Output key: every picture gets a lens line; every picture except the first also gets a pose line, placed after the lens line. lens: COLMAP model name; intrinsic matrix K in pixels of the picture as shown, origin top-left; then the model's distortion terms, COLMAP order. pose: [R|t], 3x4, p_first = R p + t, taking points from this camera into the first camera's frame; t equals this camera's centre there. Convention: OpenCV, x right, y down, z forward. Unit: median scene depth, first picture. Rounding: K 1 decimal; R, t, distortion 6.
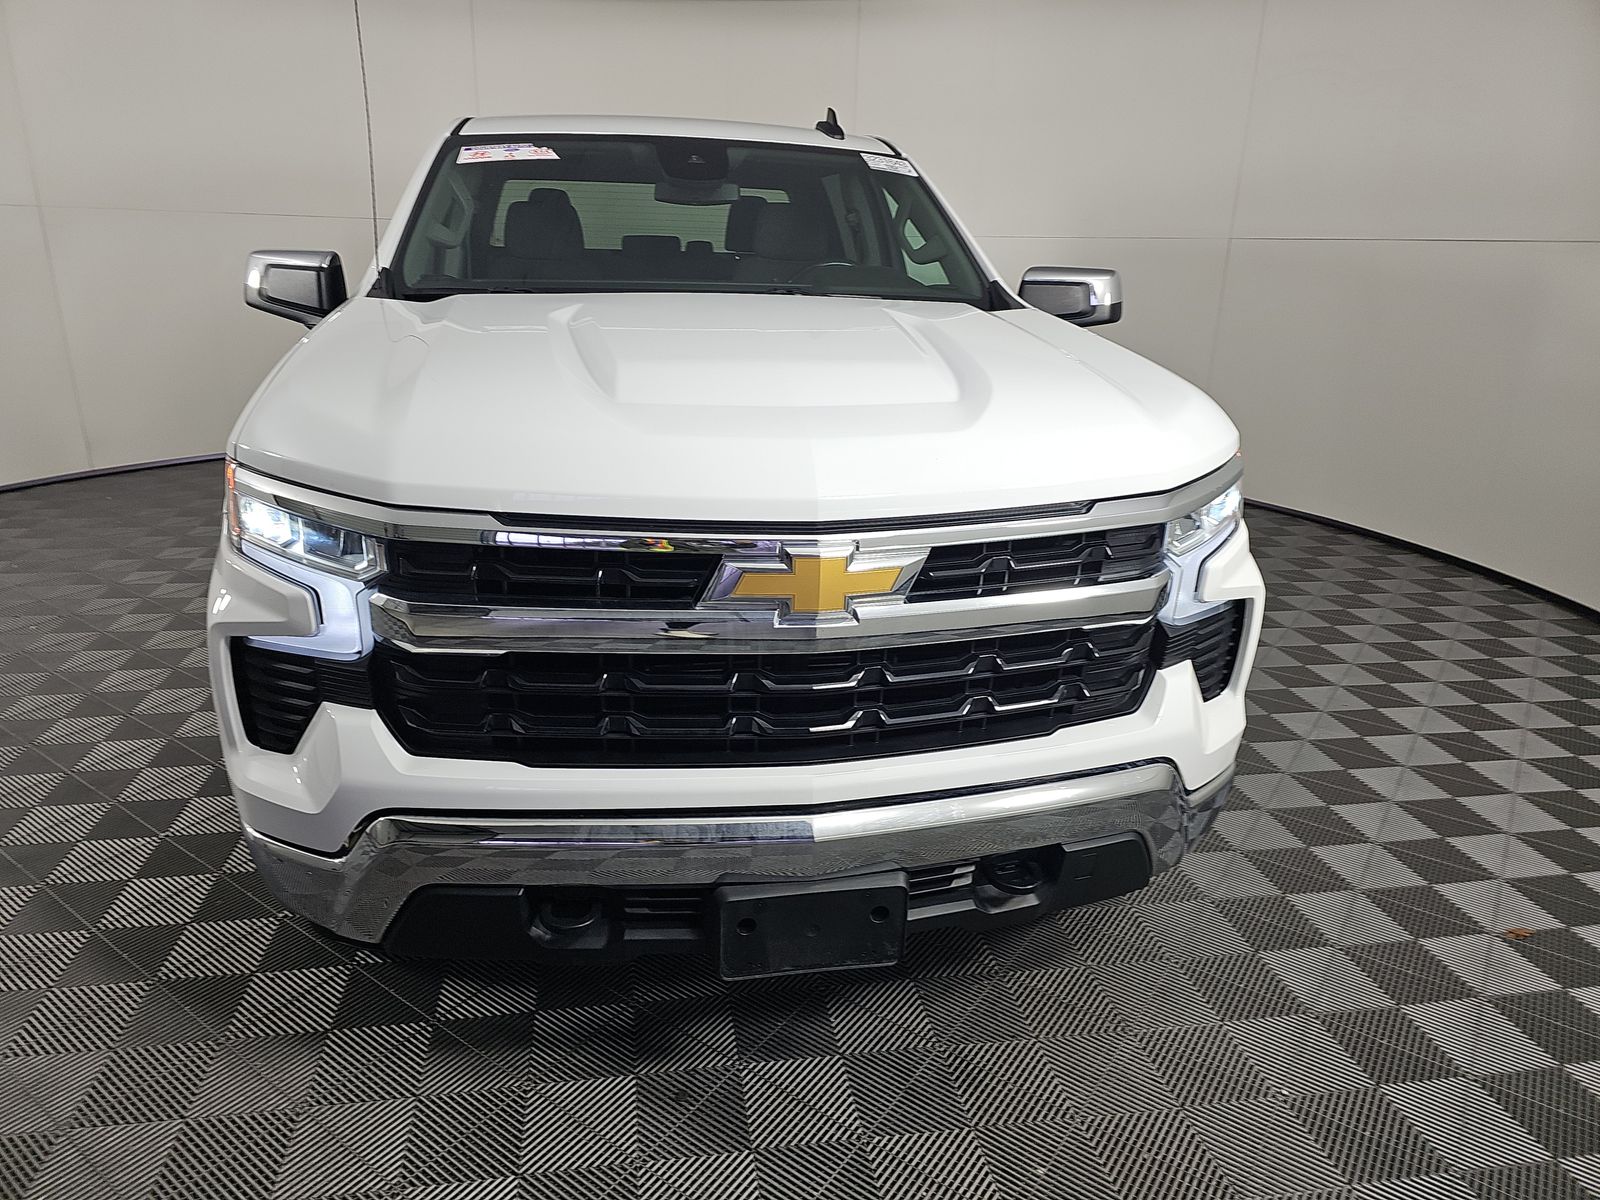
lens RADIAL K [[1084.7, 0, 800.7], [0, 1084.7, 601.2], [0, 0, 1]] dist [0.045045, -0.044879]
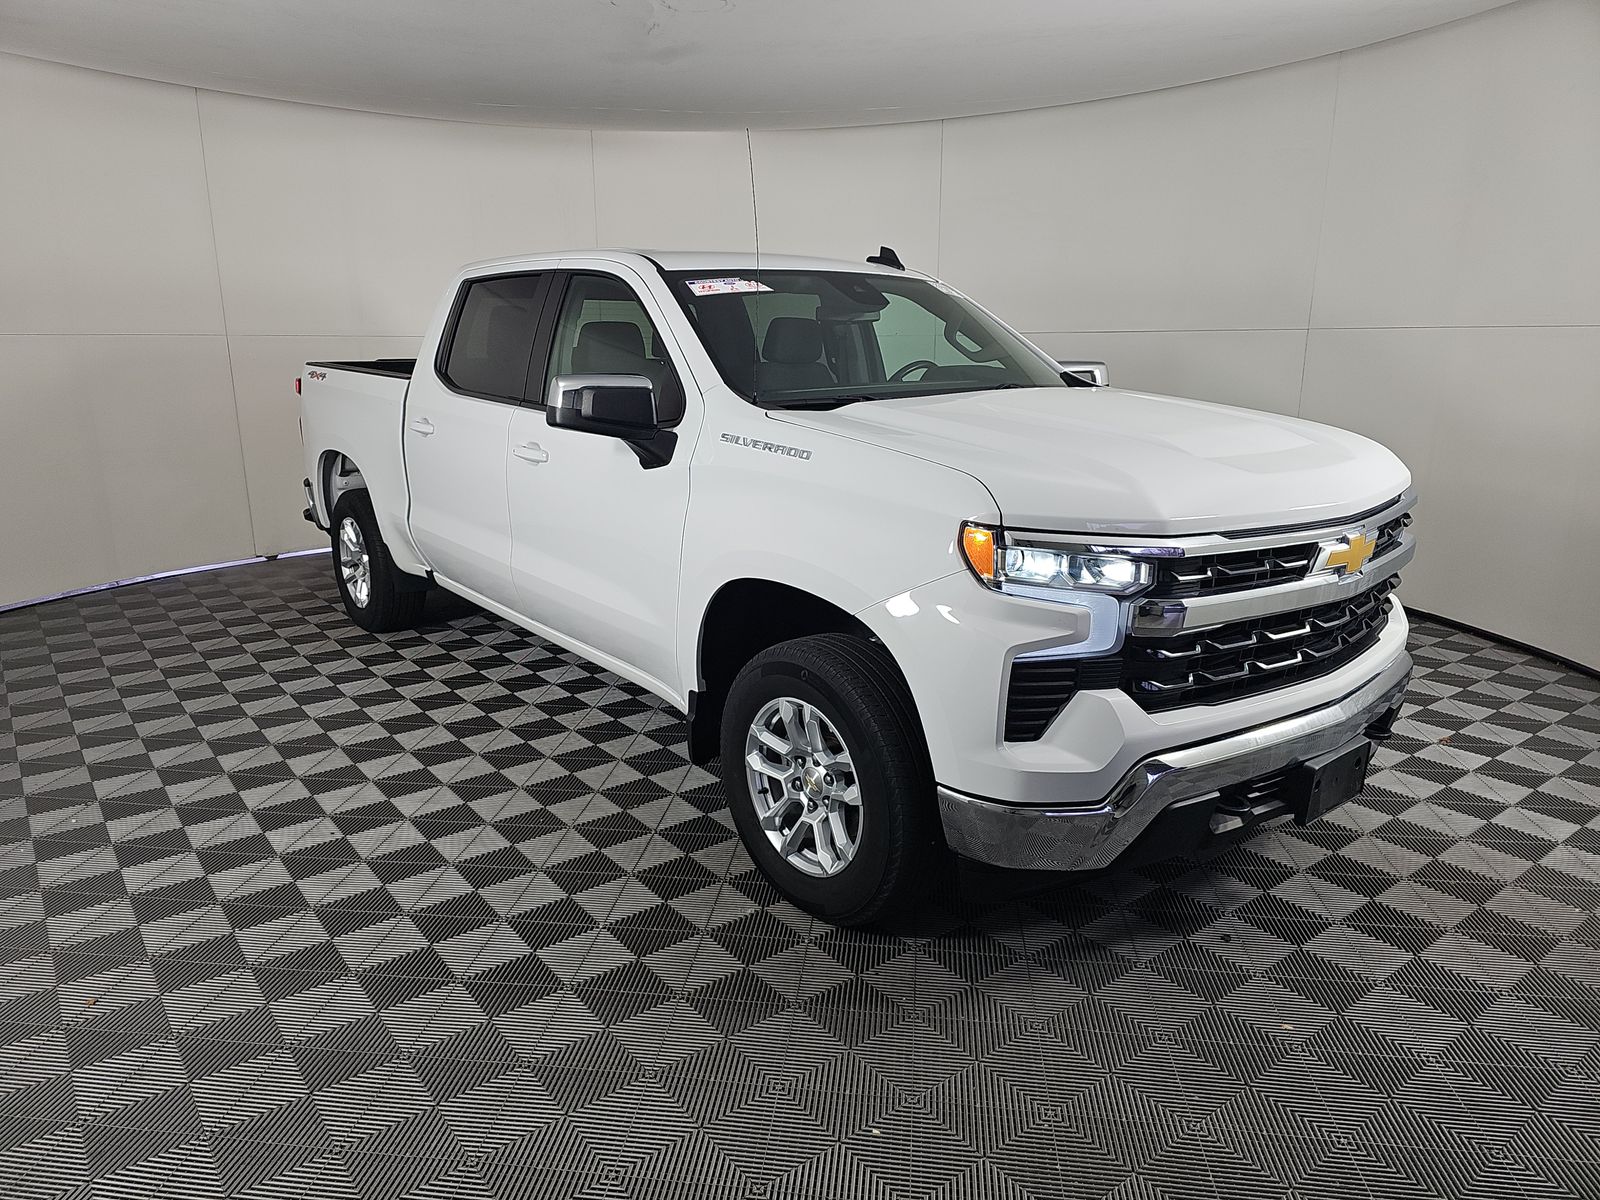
lens RADIAL K [[1084.7, 0, 803.5], [0, 1084.7, 595.0], [0, 0, 1]] dist [0.045045, -0.044879]
pose [[0.878273, -0.139505, 0.457356, -1.060067], [0.177757, 0.983201, -0.041451, -0.024753], [-0.443890, 0.117703, 0.888317, -0.057002]]
